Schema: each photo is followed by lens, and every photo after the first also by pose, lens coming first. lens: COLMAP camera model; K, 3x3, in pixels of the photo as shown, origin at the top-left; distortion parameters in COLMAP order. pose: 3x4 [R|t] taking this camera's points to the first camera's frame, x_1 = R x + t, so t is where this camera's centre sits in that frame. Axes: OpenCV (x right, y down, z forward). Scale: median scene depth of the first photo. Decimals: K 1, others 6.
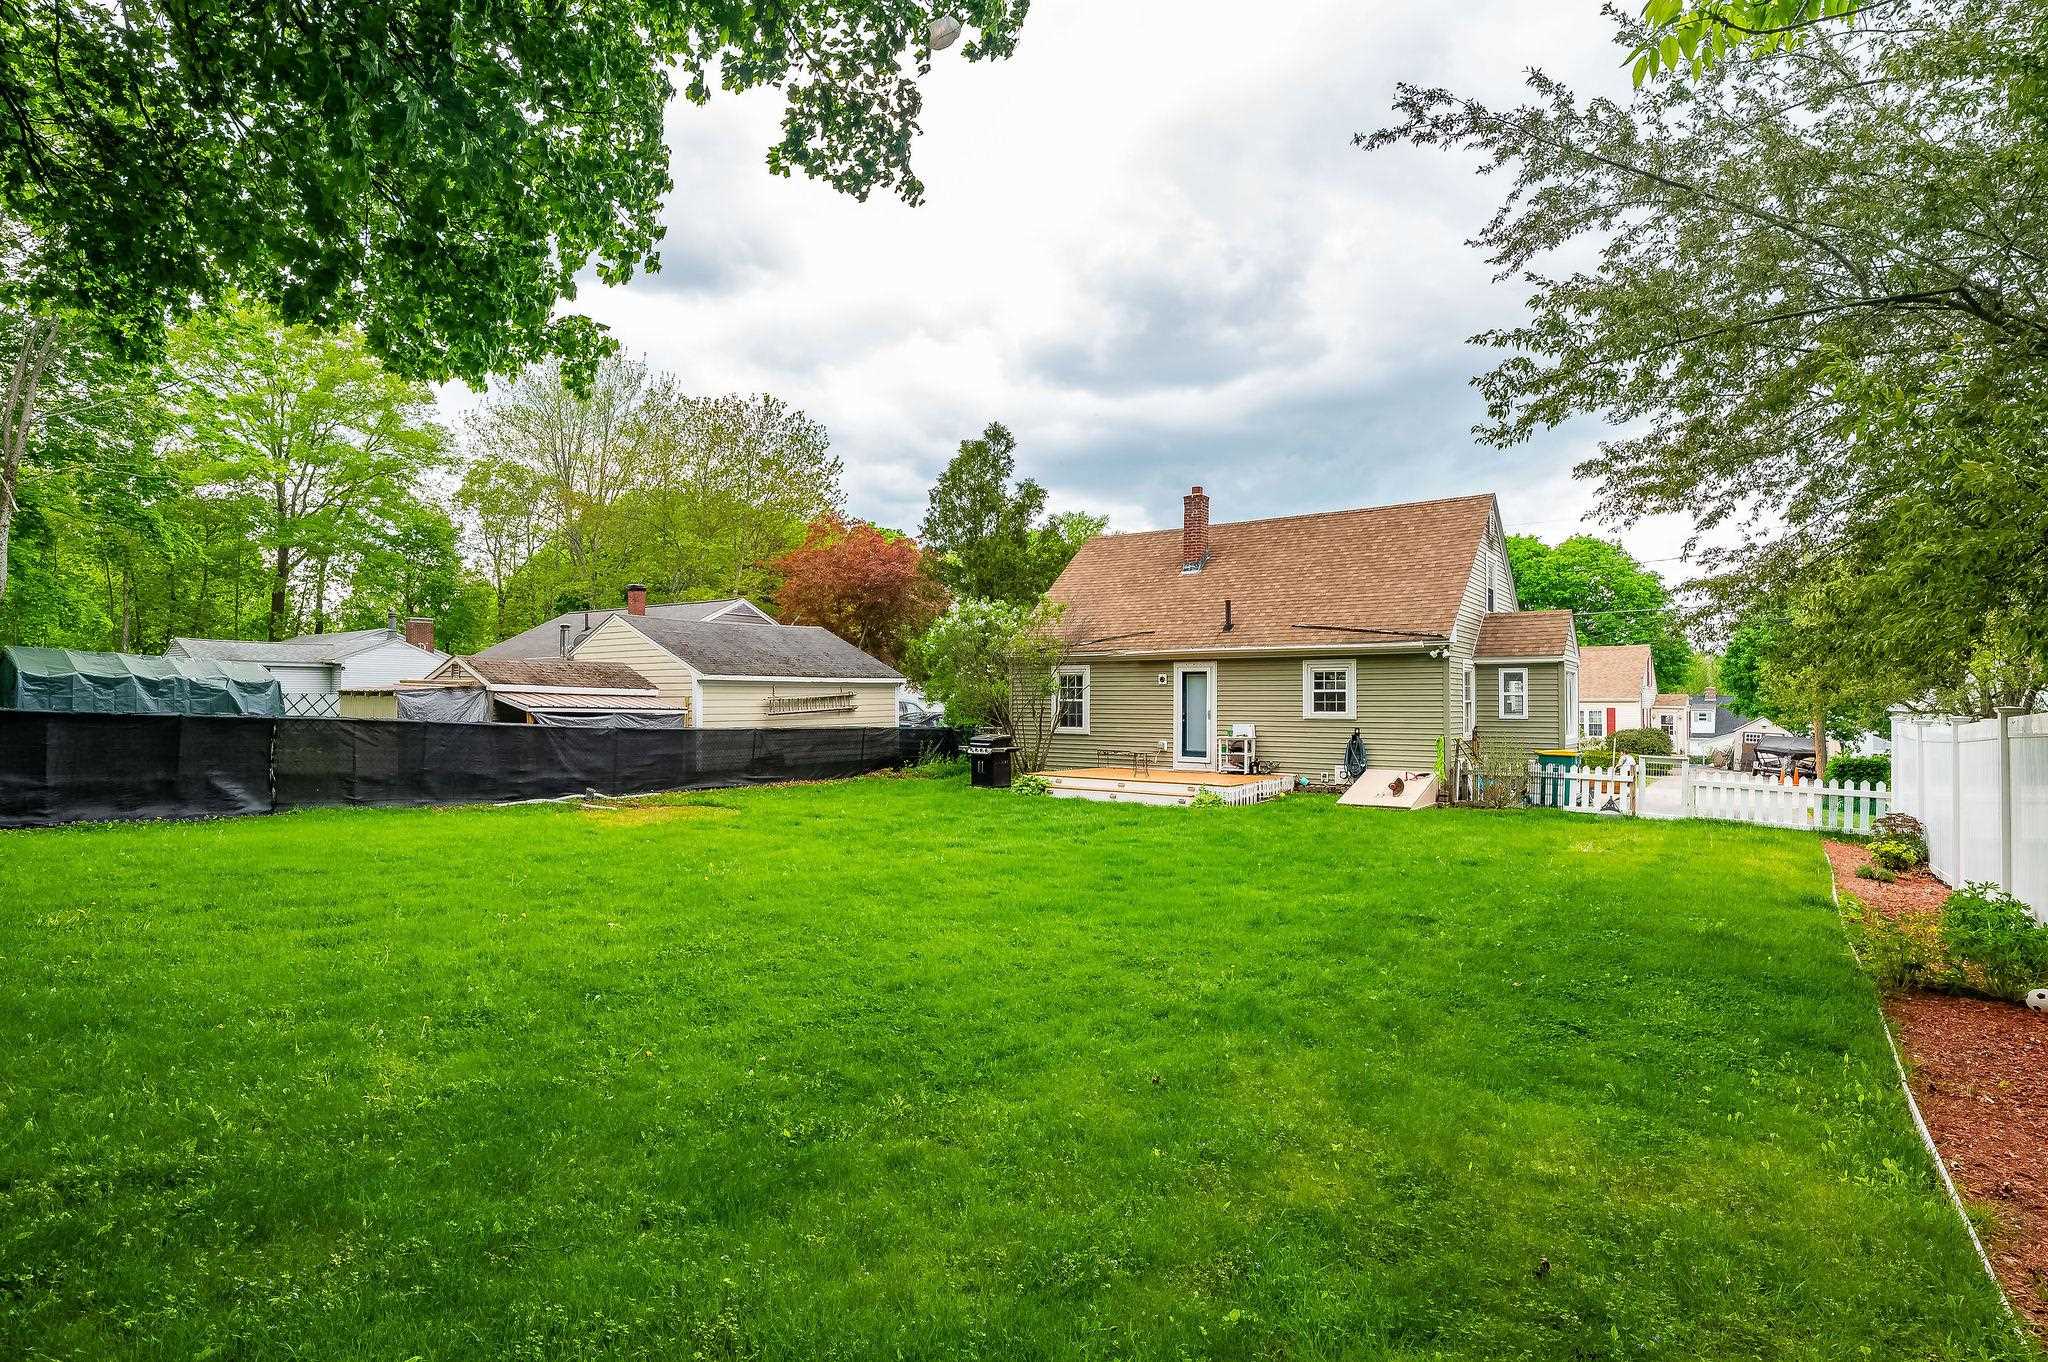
lens RADIAL K [[1003.4, 0, 1026.5], [0, 1003.4, 684.0], [0, 0, 1]] dist [0.000663, 0.000000]
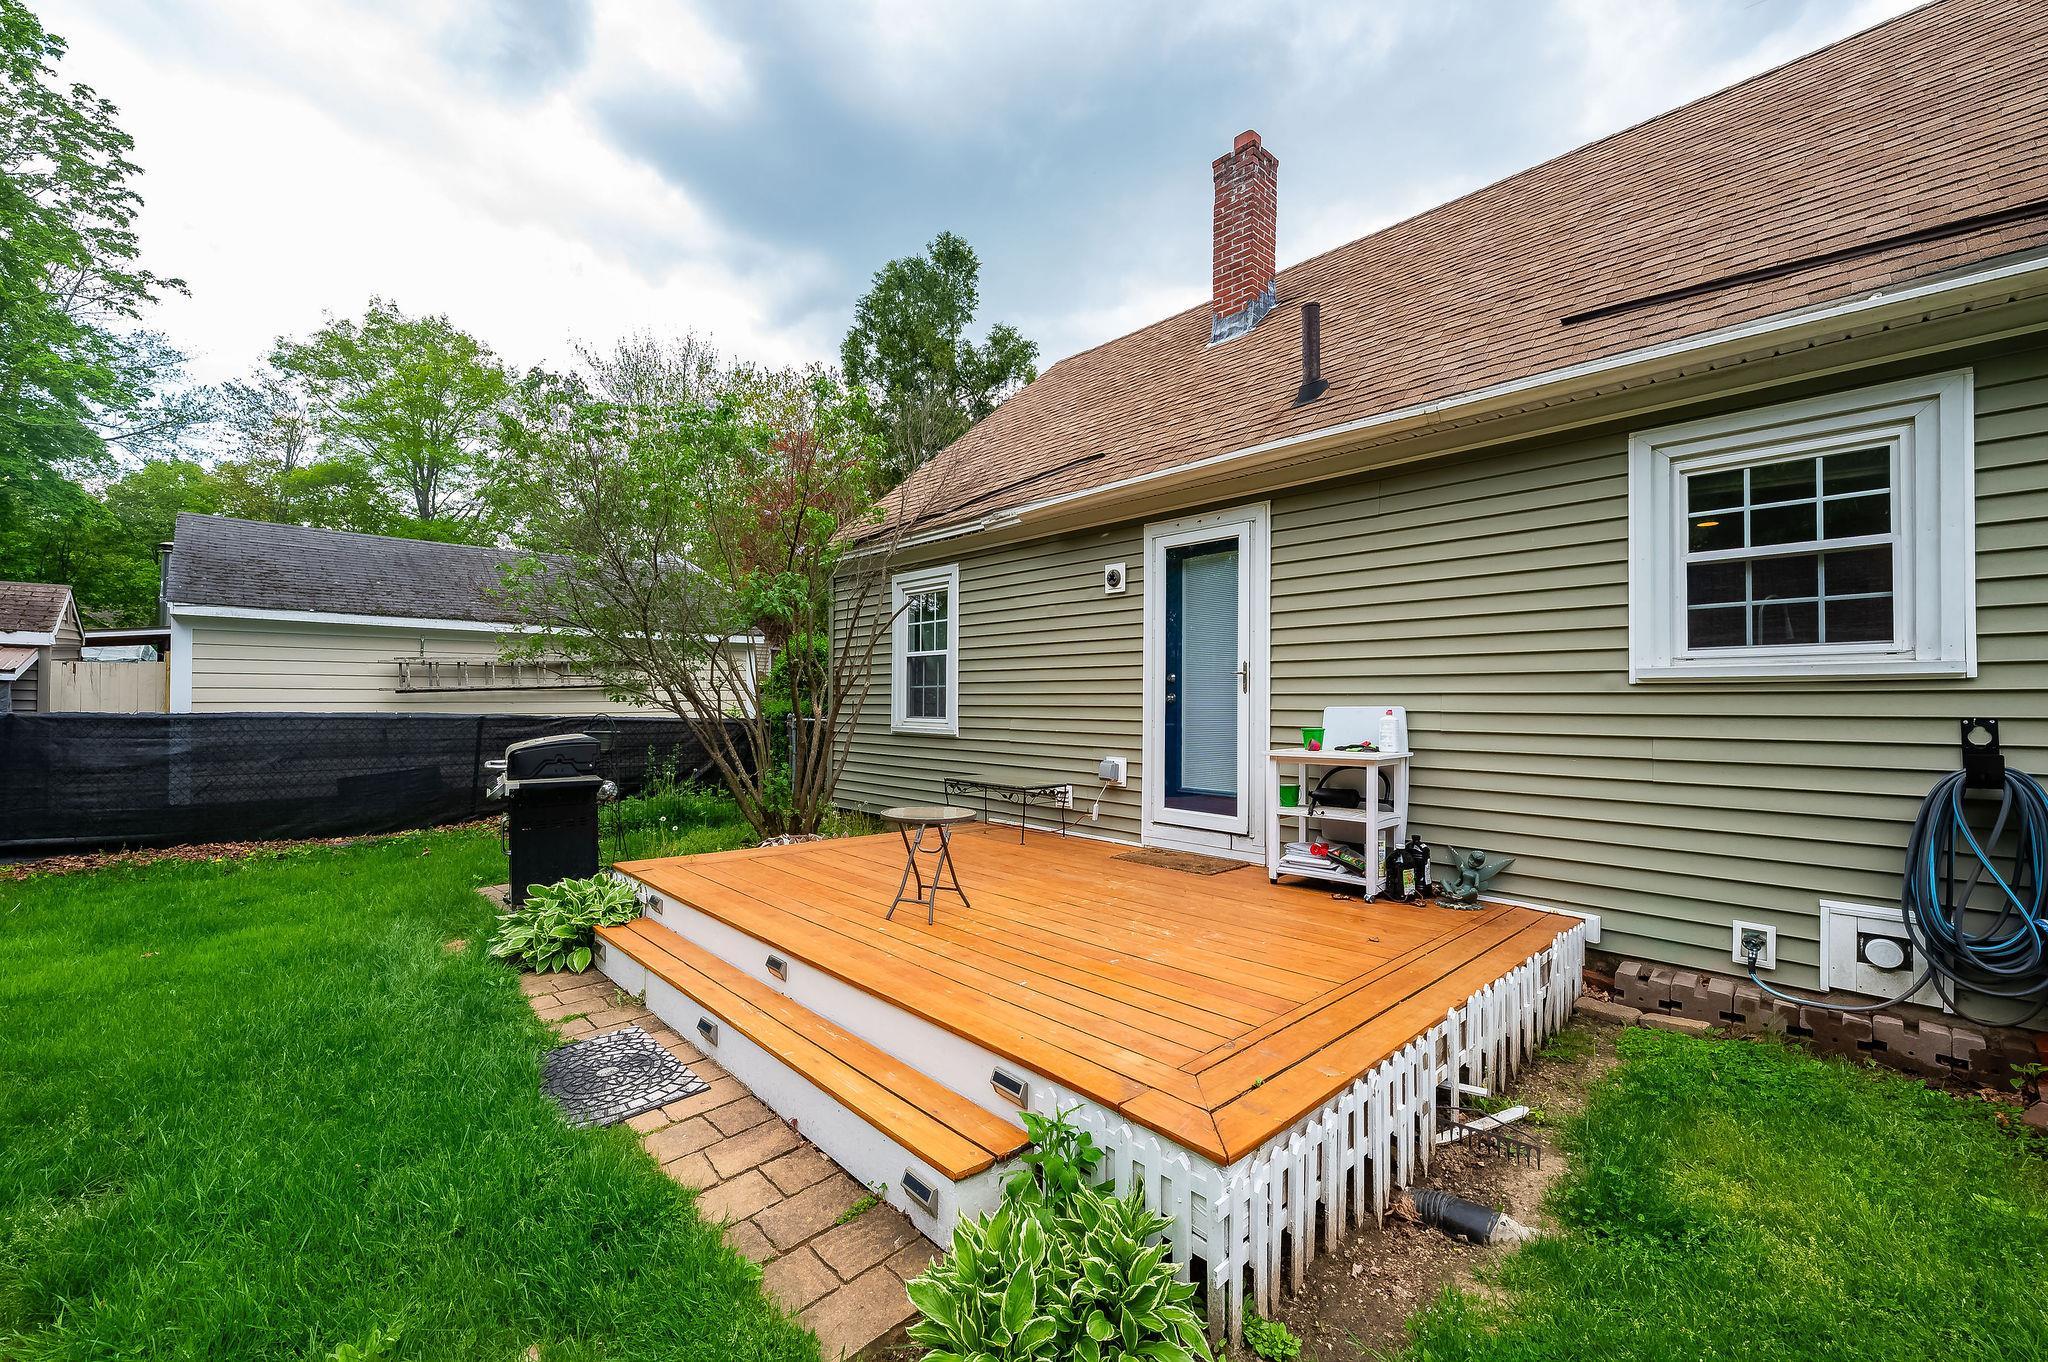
lens RADIAL K [[808.3, 0, 1019.9], [0, 808.3, 699.5], [0, 0, 1]] dist [-0.000367, 0.000083]
pose [[0.981216, -0.000828, -0.192909, 0.162137], [0.003419, 0.999908, 0.013103, 0.034209], [0.192881, -0.013517, 0.981129, 0.743954]]
